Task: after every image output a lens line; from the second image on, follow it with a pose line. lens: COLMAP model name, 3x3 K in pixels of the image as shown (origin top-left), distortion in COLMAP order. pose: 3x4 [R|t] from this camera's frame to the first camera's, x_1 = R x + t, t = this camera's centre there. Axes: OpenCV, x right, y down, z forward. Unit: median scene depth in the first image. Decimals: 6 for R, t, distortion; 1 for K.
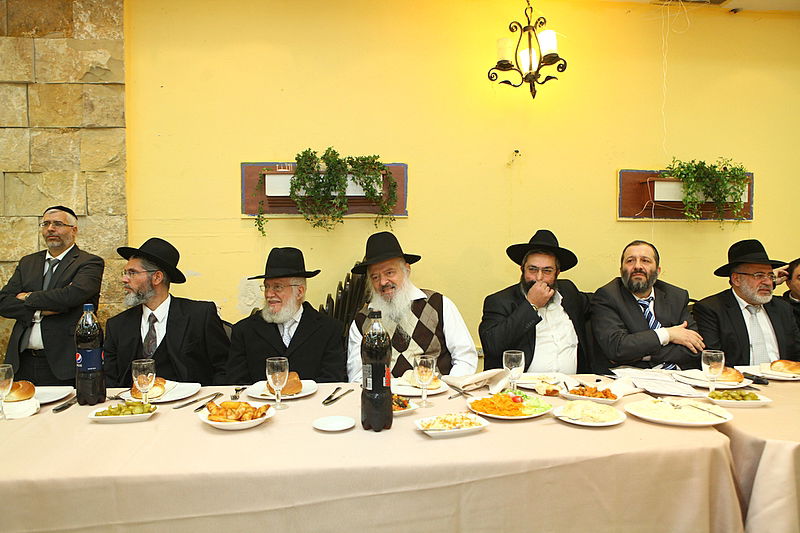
lens RADIAL K [[582.2, 0, 400.0], [0, 582.2, 266.5], [0, 0, 1]] dist [-0.032199, 0.001583]
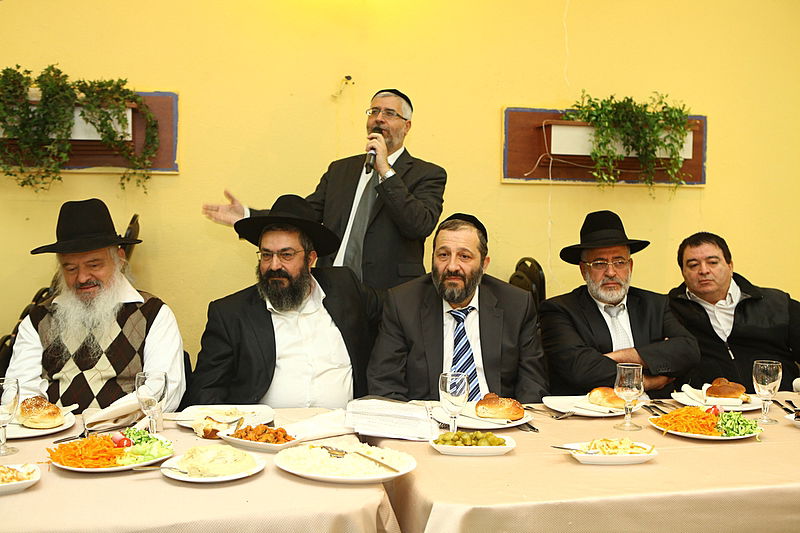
lens RADIAL K [[873.4, 0, 400.0], [0, 873.4, 266.5], [0, 0, 1]] dist [-0.158180, 0.564745]
pose [[0.997911, 0.007728, 0.064140, 0.210223], [-0.008810, 0.999824, 0.016594, 0.002830], [-0.064001, -0.017124, 0.997803, -0.004914]]
